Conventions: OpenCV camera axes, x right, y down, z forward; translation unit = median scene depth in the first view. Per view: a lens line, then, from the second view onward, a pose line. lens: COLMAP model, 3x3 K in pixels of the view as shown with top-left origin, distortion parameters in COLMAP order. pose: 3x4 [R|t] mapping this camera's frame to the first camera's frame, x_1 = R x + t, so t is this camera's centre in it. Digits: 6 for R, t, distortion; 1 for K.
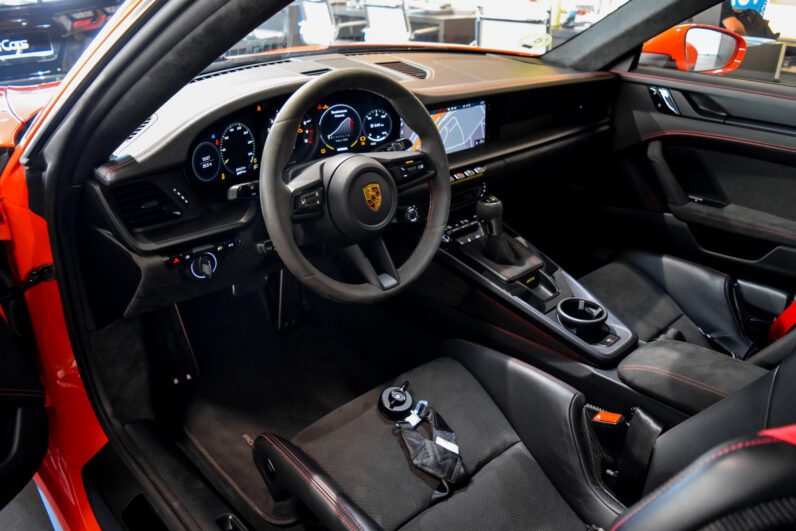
lens RADIAL K [[622.8, 0, 402.0], [0, 622.8, 266.4], [0, 0, 1]] dist [-0.077054, -0.015487]
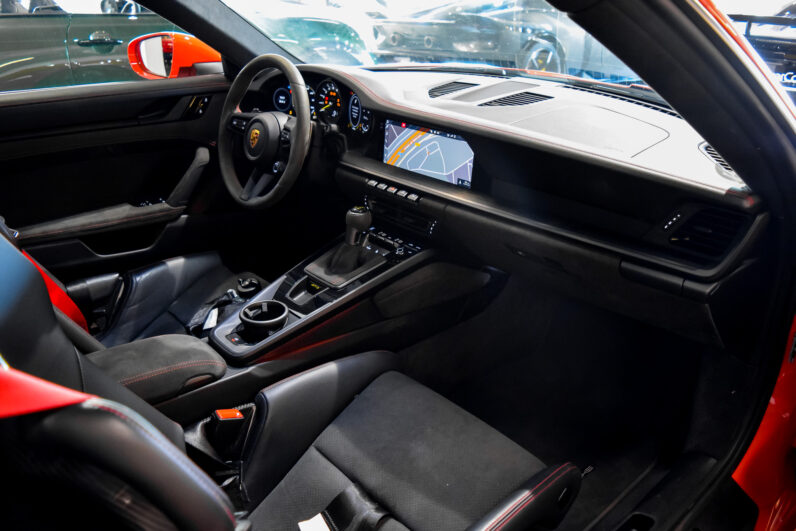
lens RADIAL K [[622.8, 0, 393.5], [0, 622.8, 266.6], [0, 0, 1]] dist [-0.077054, -0.015487]
pose [[-0.007972, 0.399415, -0.916736, 1.065873], [-0.452912, 0.815898, 0.359419, -0.406434], [0.891520, 0.418065, 0.174395, 0.869054]]
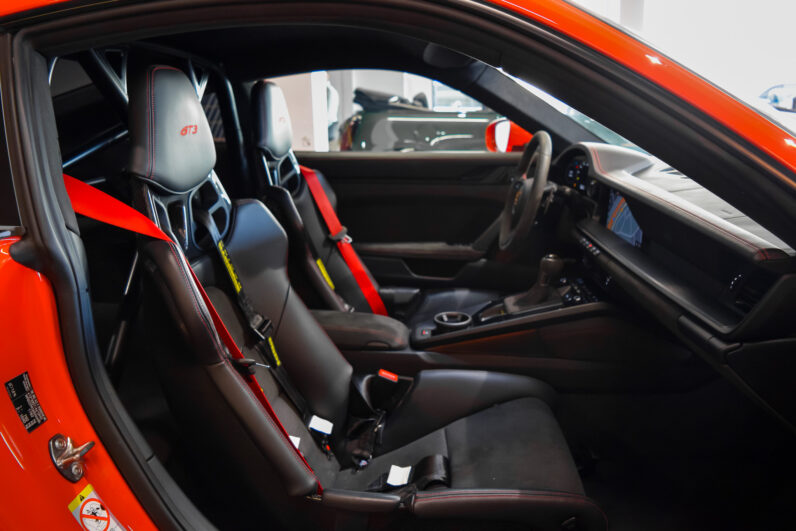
lens RADIAL K [[622.8, 0, 390.3], [0, 622.8, 263.5], [0, 0, 1]] dist [-0.077054, -0.015487]
pose [[-0.713018, 0.174985, -0.678959, 1.115501], [-0.297448, 0.801408, 0.518912, -0.593850], [0.634925, 0.571949, -0.519369, 1.362376]]
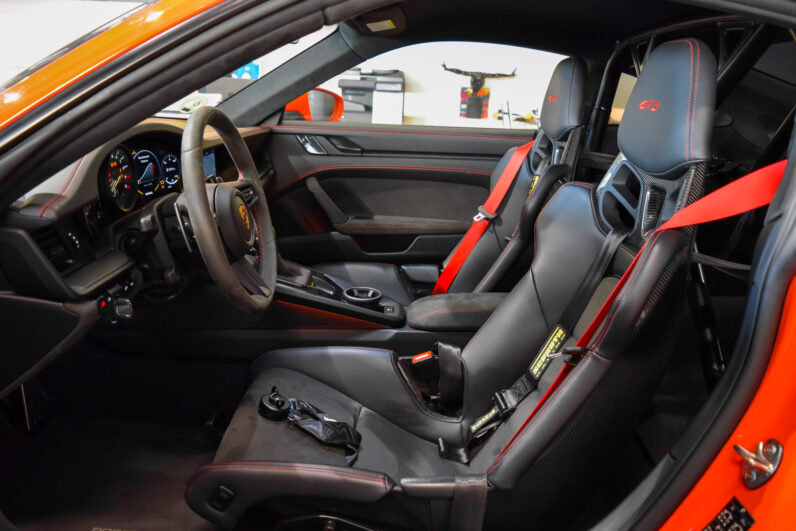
lens RADIAL K [[622.8, 0, 392.0], [0, 622.8, 264.1], [0, 0, 1]] dist [-0.077054, -0.015487]
pose [[0.694963, -0.183746, 0.695172, -0.487226], [0.280065, 0.959620, -0.026337, 0.055747], [-0.662261, 0.212996, 0.718361, 0.026412]]
